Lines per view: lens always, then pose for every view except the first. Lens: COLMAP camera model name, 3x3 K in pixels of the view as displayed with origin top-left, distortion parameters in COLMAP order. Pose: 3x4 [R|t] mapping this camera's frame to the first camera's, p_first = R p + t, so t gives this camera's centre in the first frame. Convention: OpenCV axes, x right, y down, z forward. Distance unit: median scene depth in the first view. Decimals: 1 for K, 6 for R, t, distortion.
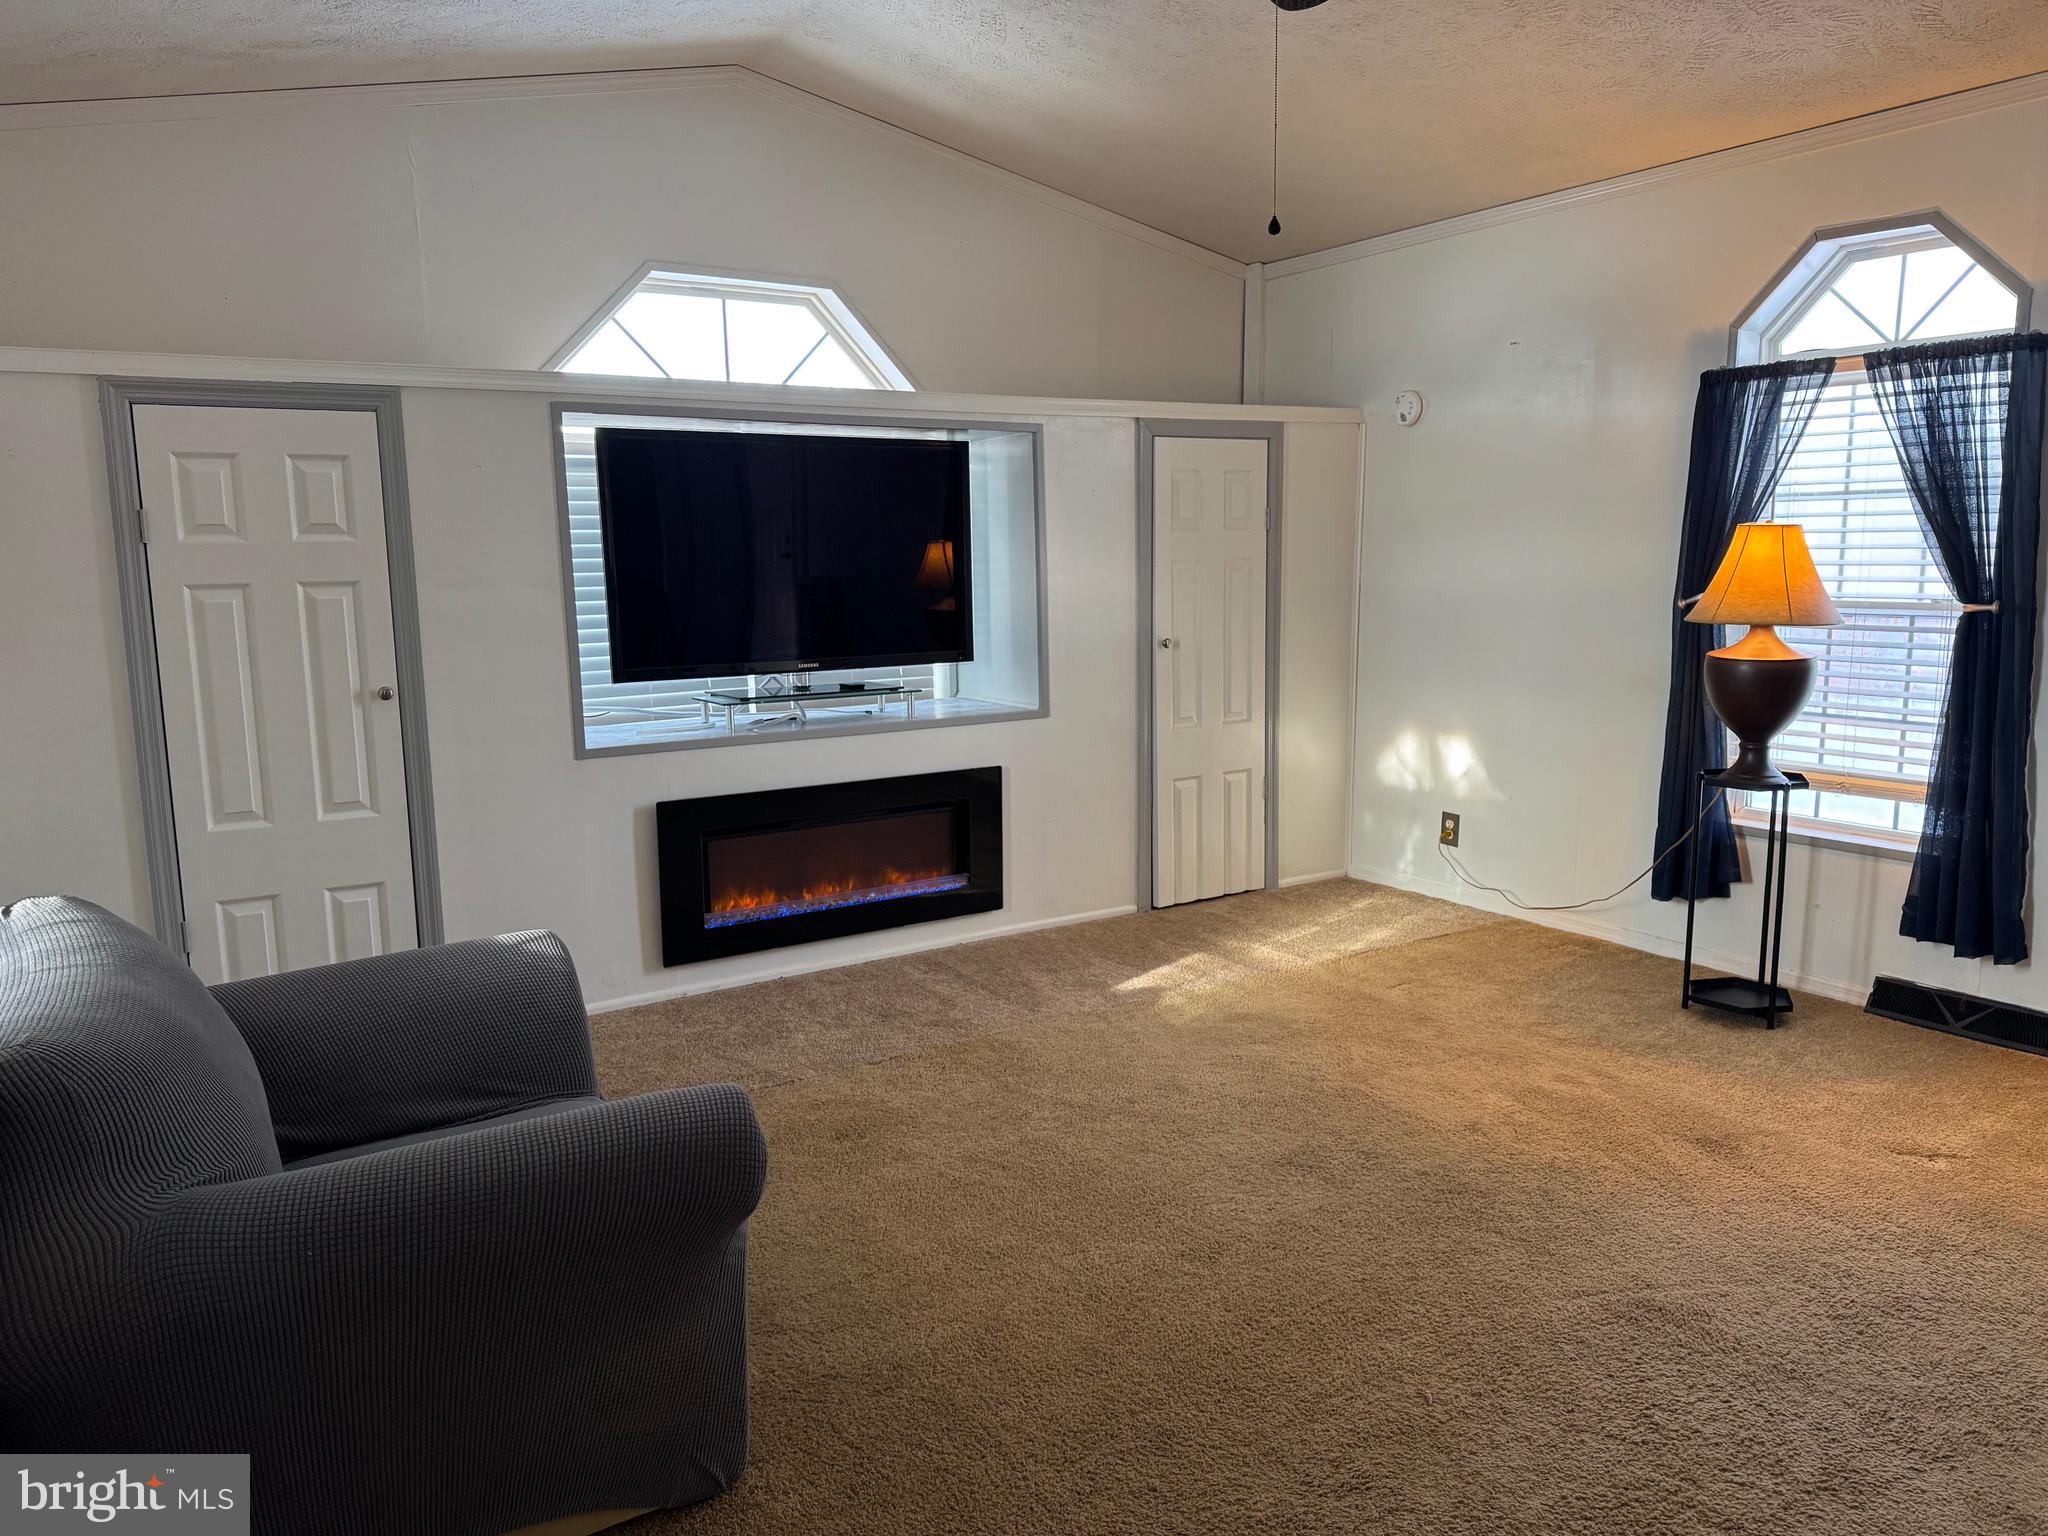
lens RADIAL K [[1438.8, 0, 1028.8], [0, 1438.8, 784.5], [0, 0, 1]] dist [0.080985, -0.099814]
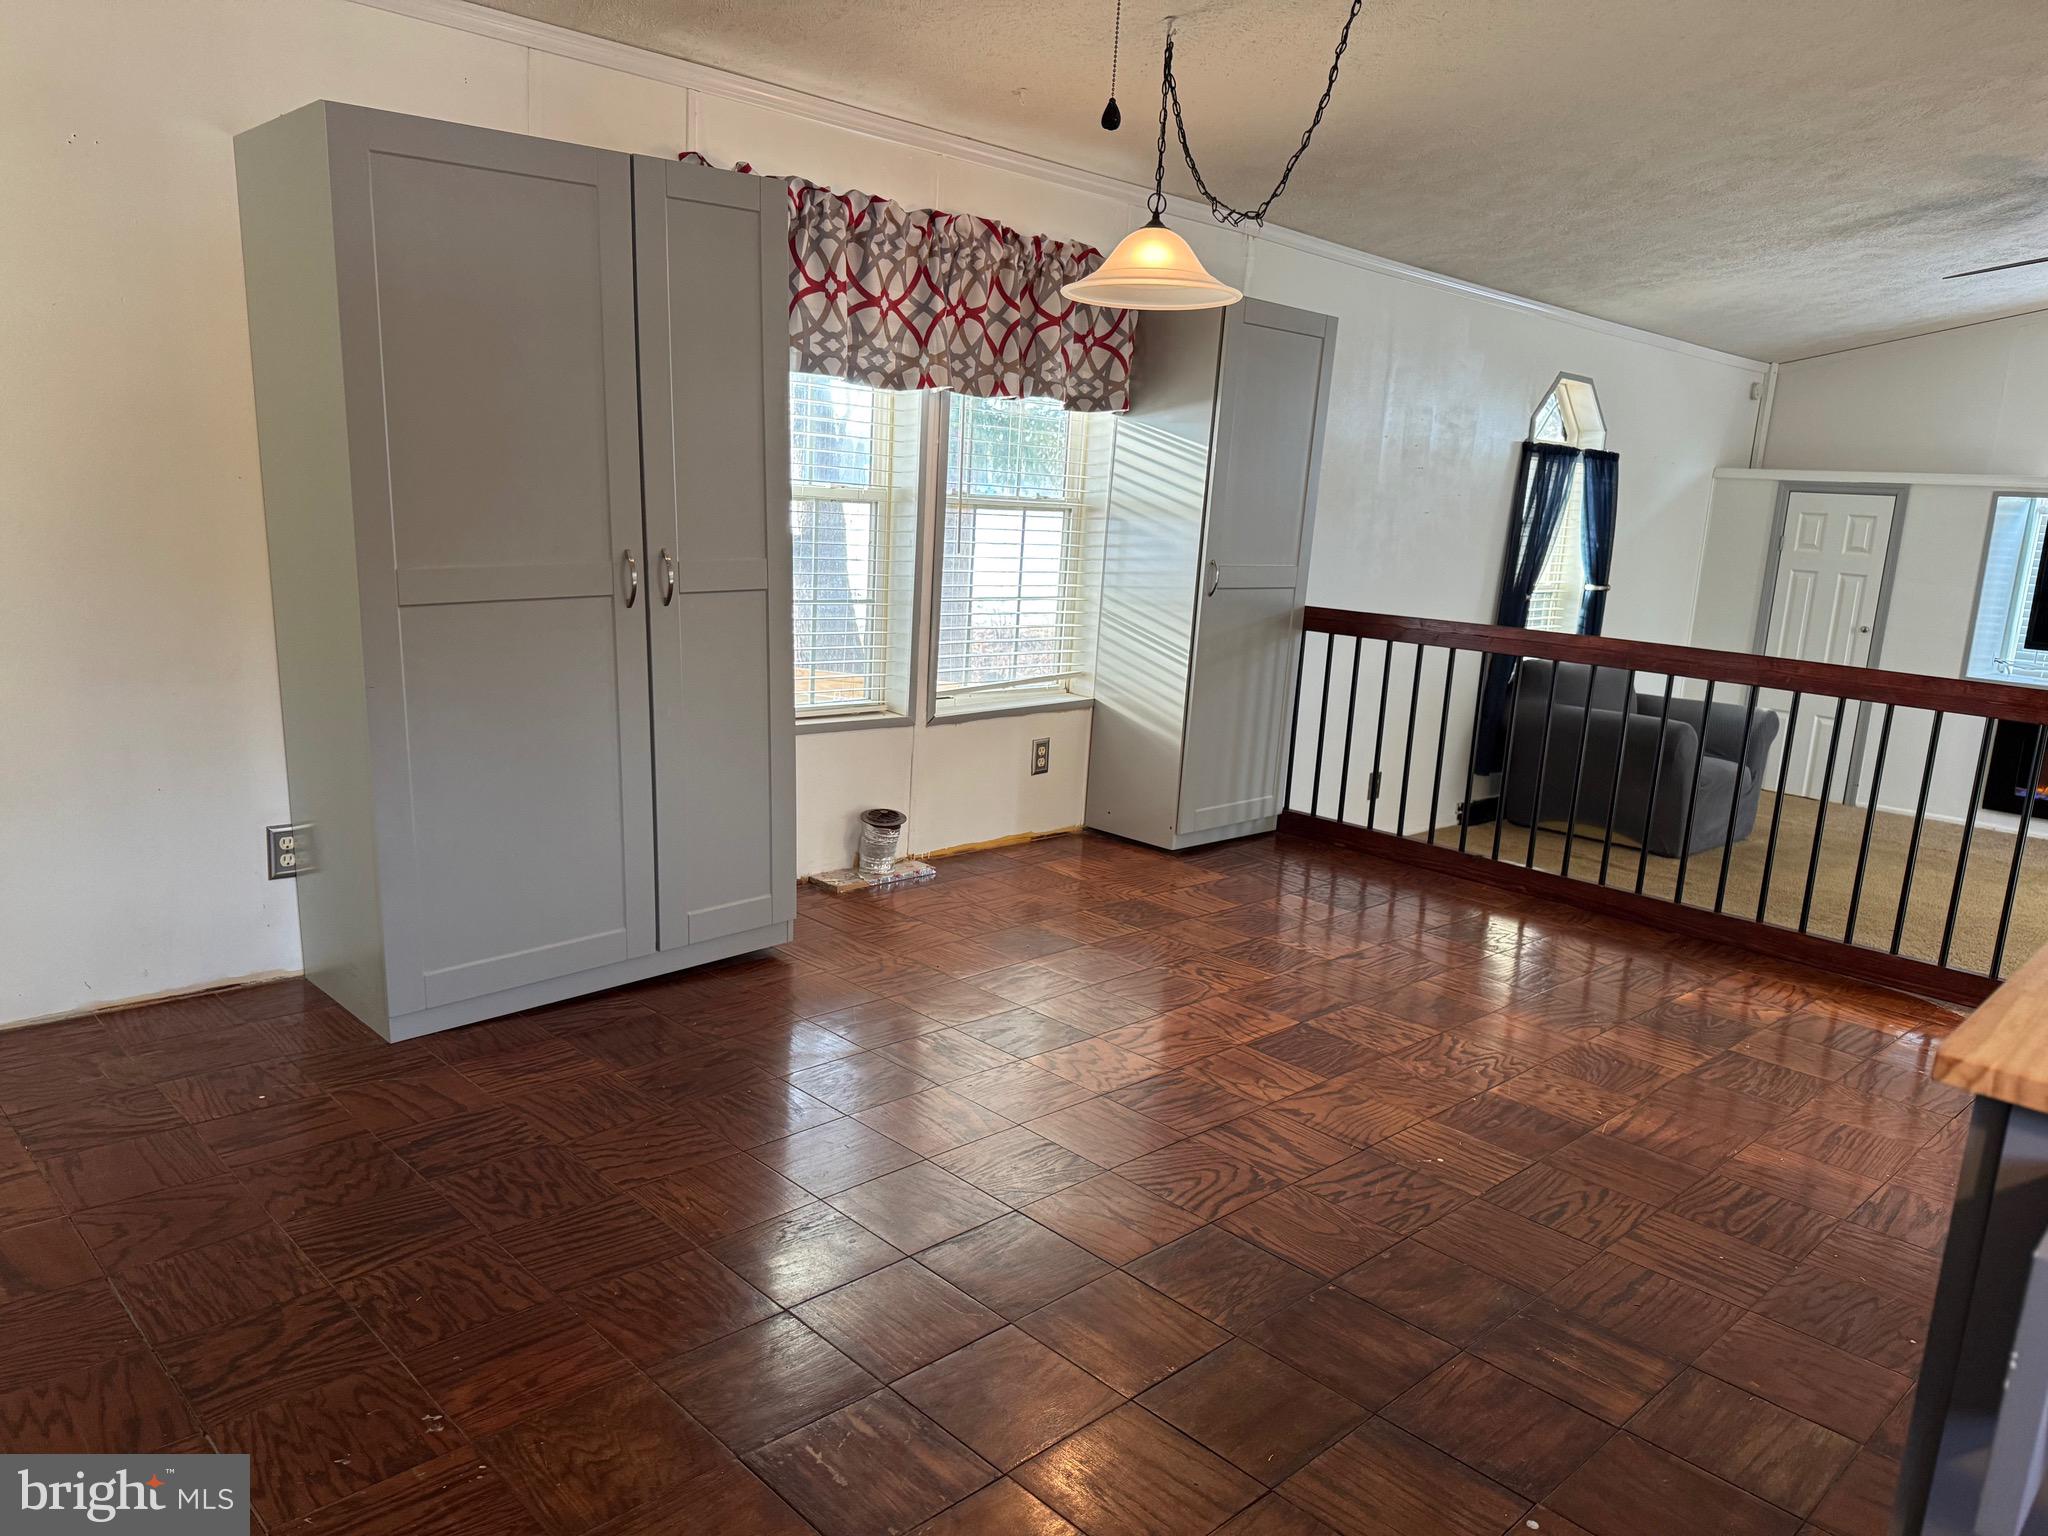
lens RADIAL K [[1438.8, 0, 1023.7], [0, 1438.8, 781.8], [0, 0, 1]] dist [0.080985, -0.099814]
pose [[0.197473, 0.222902, -0.954630, 1.189591], [-0.217823, 0.959439, 0.178967, 0.031546], [0.955802, 0.172599, 0.238016, -0.538708]]
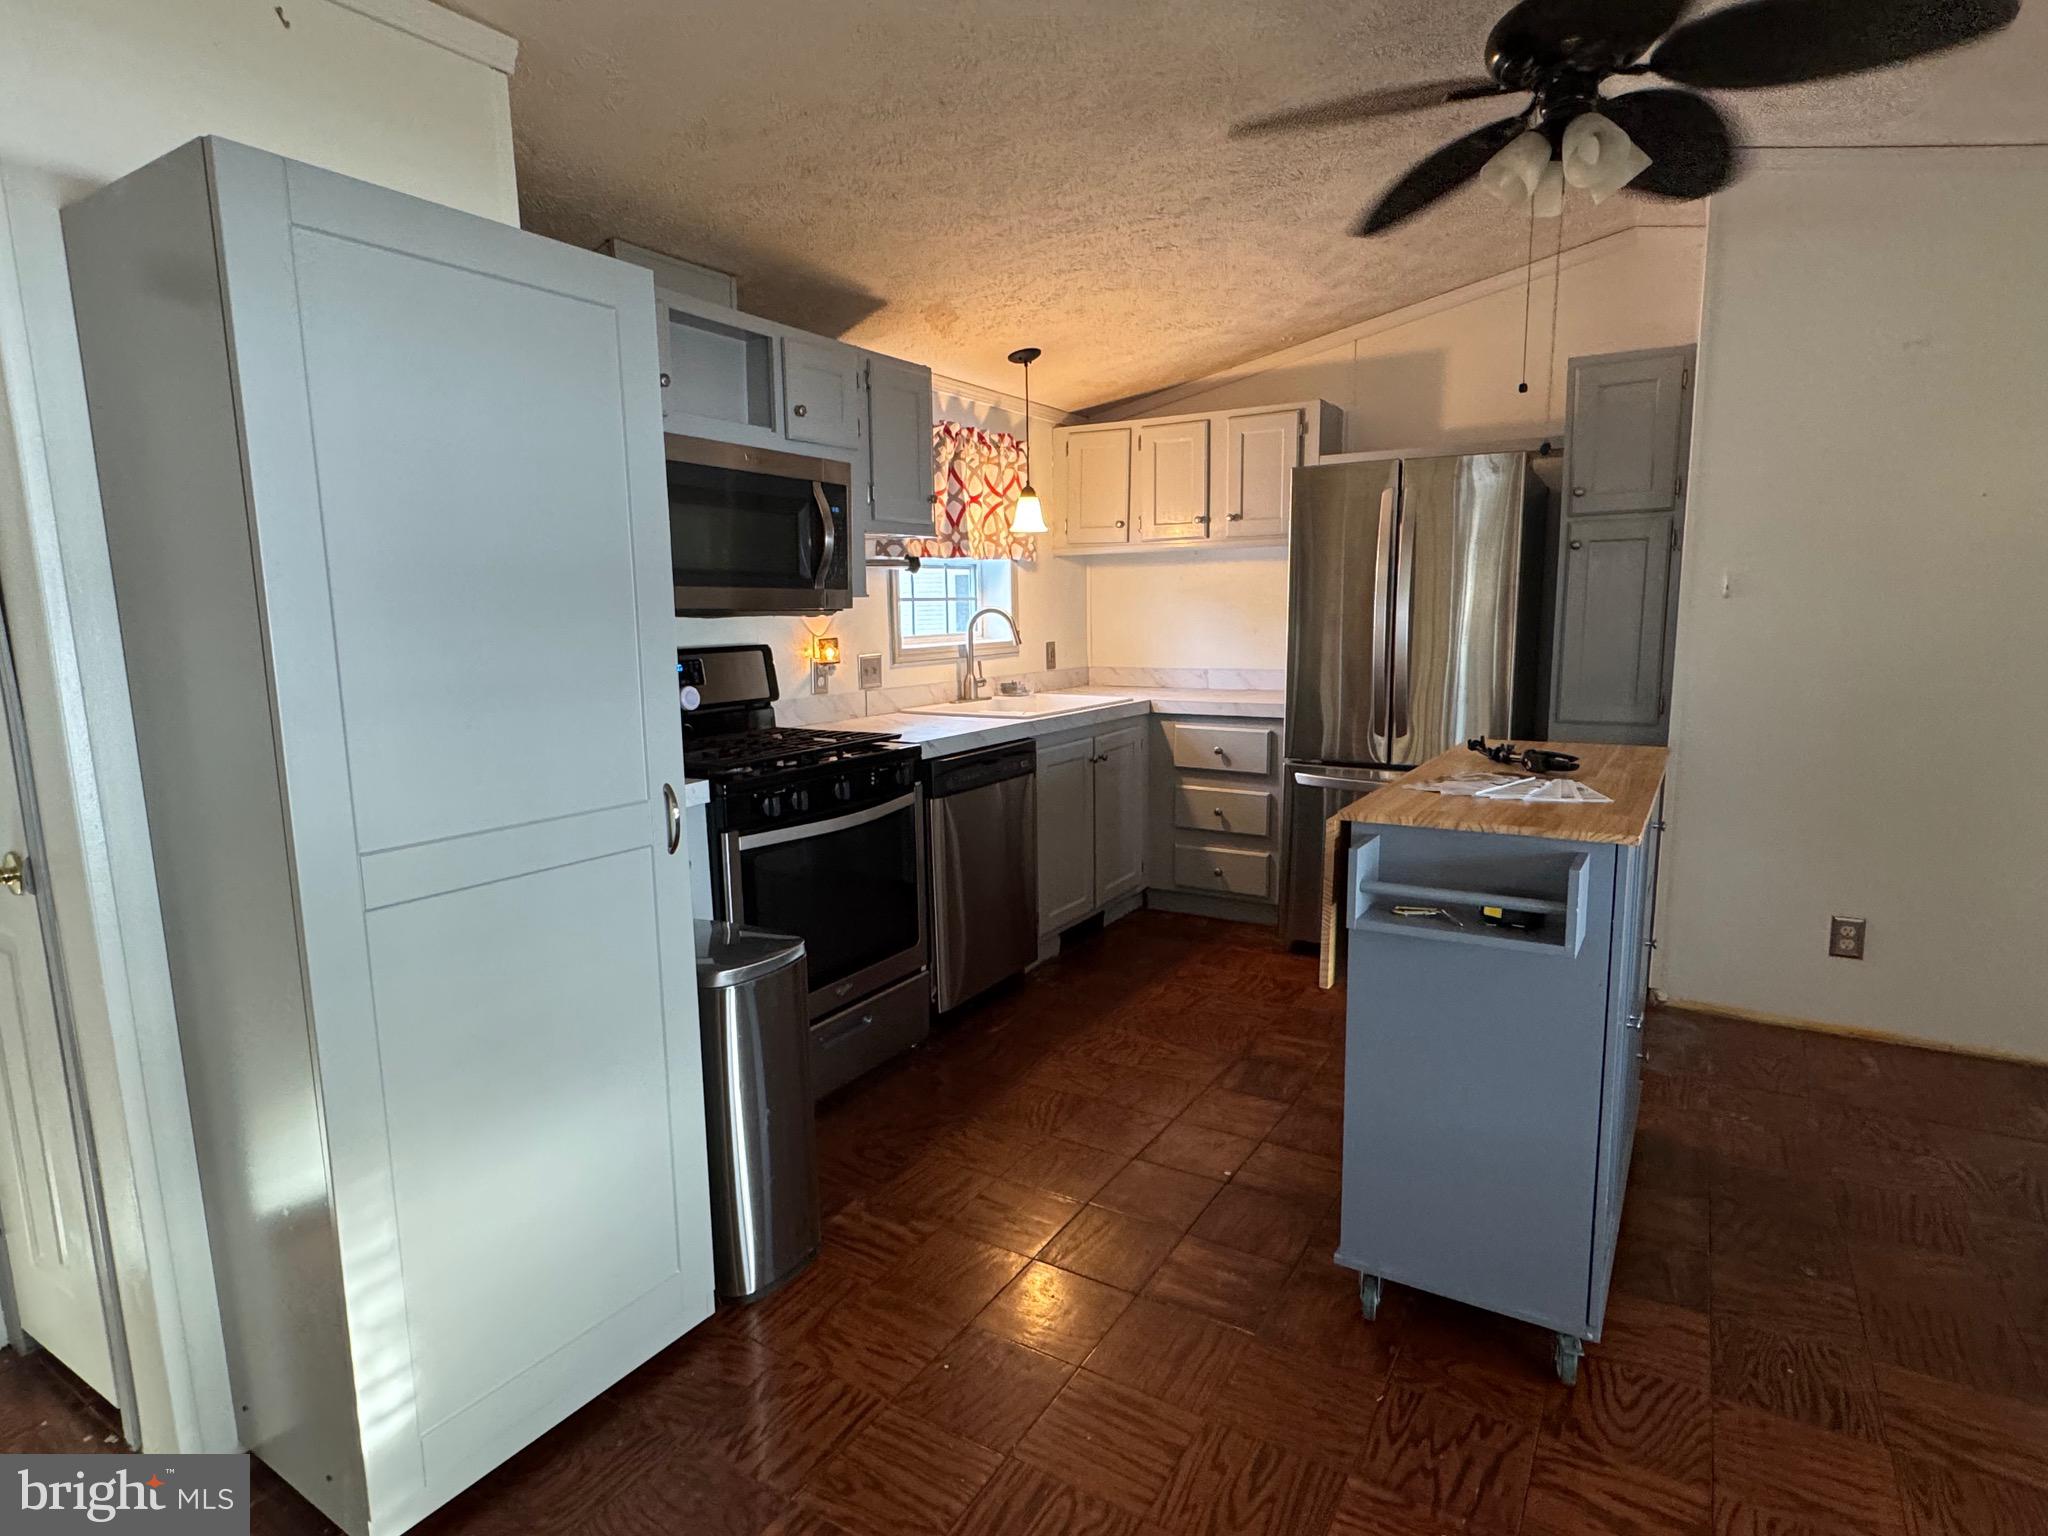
lens RADIAL K [[1096.6, 0, 1015.7], [0, 1096.6, 779.1], [0, 0, 1]] dist [-0.005680, 0.003154]
pose [[-0.427492, -0.117341, 0.896372, 0.437214], [0.166819, 0.964273, 0.205788, -0.067477], [-0.888494, 0.237504, -0.392644, 0.000924]]
